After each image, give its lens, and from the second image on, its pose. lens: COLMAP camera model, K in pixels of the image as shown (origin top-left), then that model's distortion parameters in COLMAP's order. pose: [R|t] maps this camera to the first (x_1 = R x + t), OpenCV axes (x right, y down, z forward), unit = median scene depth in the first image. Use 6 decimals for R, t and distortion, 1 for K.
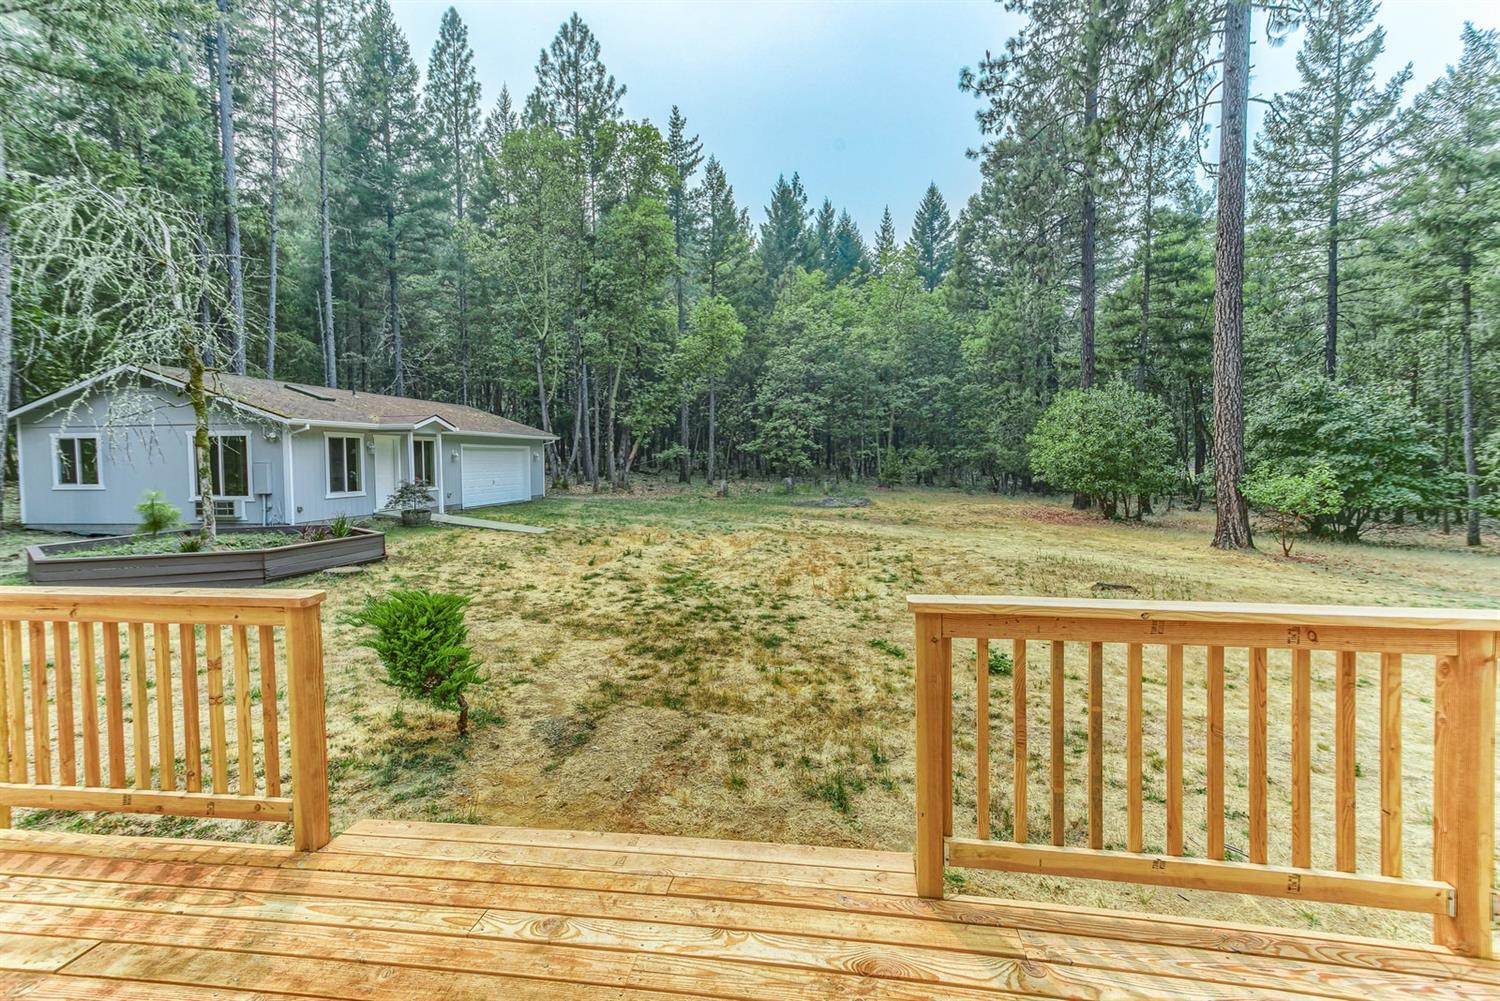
lens RADIAL K [[719.5, 0, 736.9], [0, 719.5, 492.0], [0, 0, 1]] dist [0.002432, -0.000263]
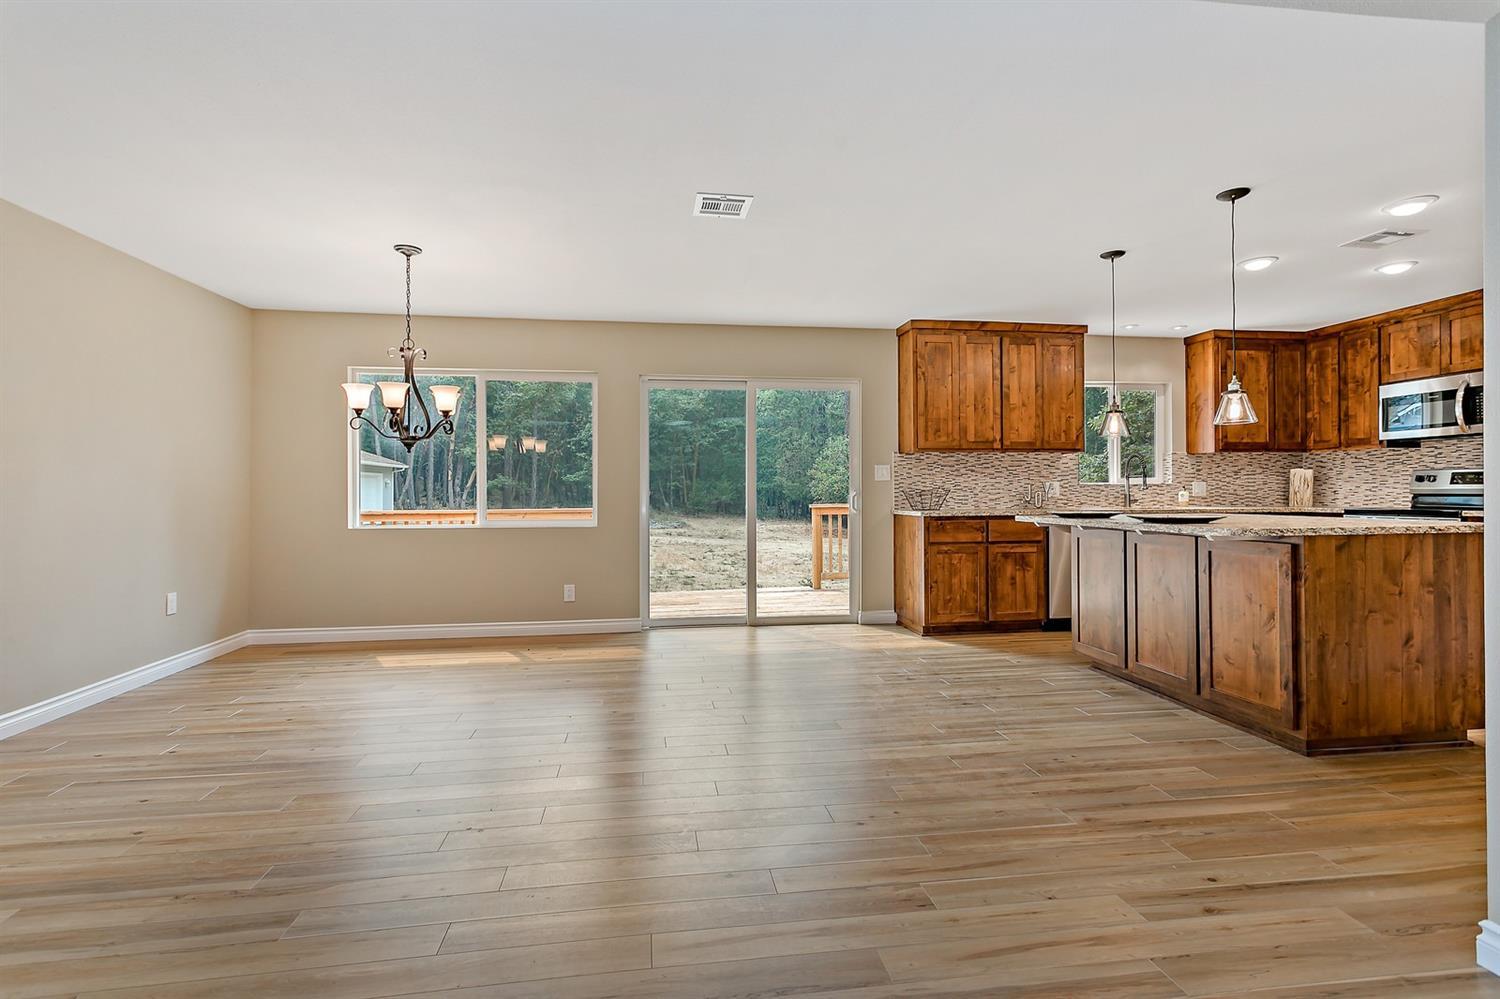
lens RADIAL K [[719.5, 0, 751.0], [0, 719.5, 490.9], [0, 0, 1]] dist [0.002432, -0.000263]
pose [[0.950663, 0.004962, 0.310187, -0.067791], [0.010901, 0.998720, -0.049385, 0.015413], [-0.310035, 0.050330, 0.949392, -0.138047]]
